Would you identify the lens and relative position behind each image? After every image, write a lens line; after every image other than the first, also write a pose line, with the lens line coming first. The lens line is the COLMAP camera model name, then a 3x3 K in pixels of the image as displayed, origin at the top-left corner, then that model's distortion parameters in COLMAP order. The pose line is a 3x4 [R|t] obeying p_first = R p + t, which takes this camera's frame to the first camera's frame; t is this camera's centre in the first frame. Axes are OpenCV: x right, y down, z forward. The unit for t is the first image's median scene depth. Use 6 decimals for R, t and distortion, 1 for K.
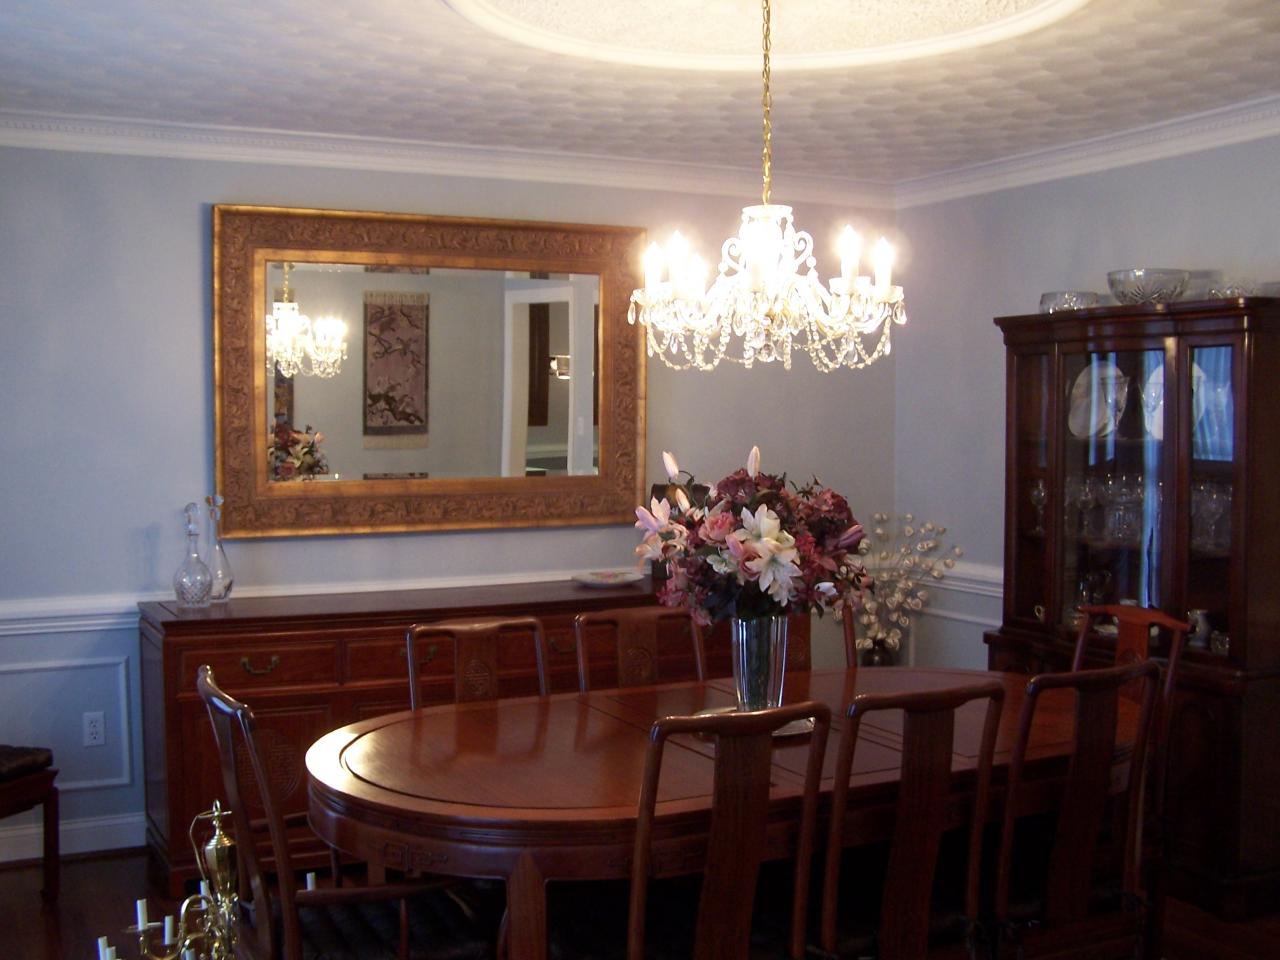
lens RADIAL K [[1488.4, 0, 640.0], [0, 1488.4, 480.0], [0, 0, 1]] dist [-0.148929, 0.238690]
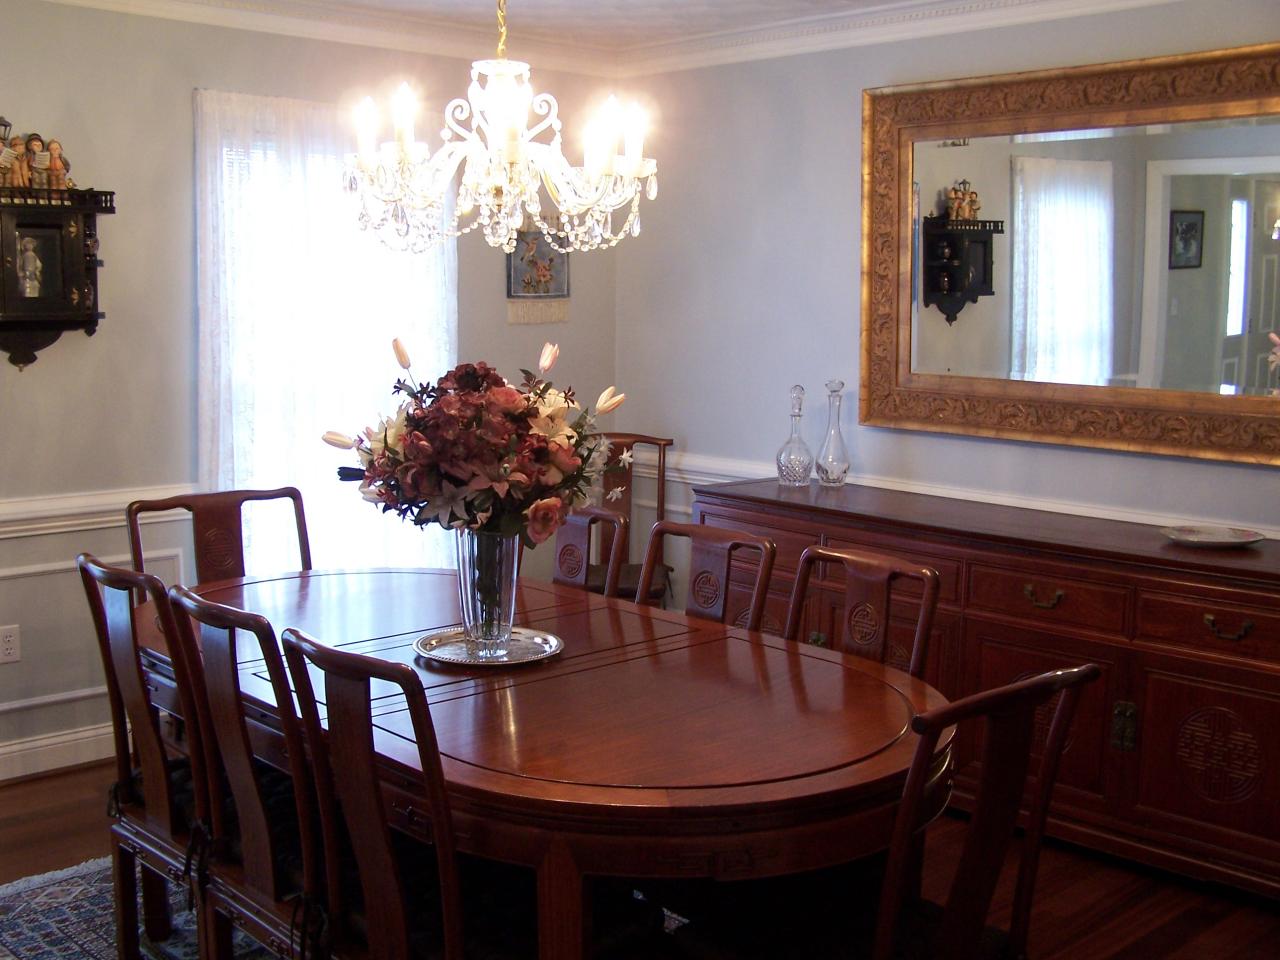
lens RADIAL K [[1488.4, 0, 640.0], [0, 1488.4, 480.0], [0, 0, 1]] dist [-0.148929, 0.238690]
pose [[0.264214, 0.132179, -0.955364, 0.643974], [-0.050157, 0.991107, 0.123253, -0.039868], [0.963159, 0.015353, 0.268494, 0.578145]]
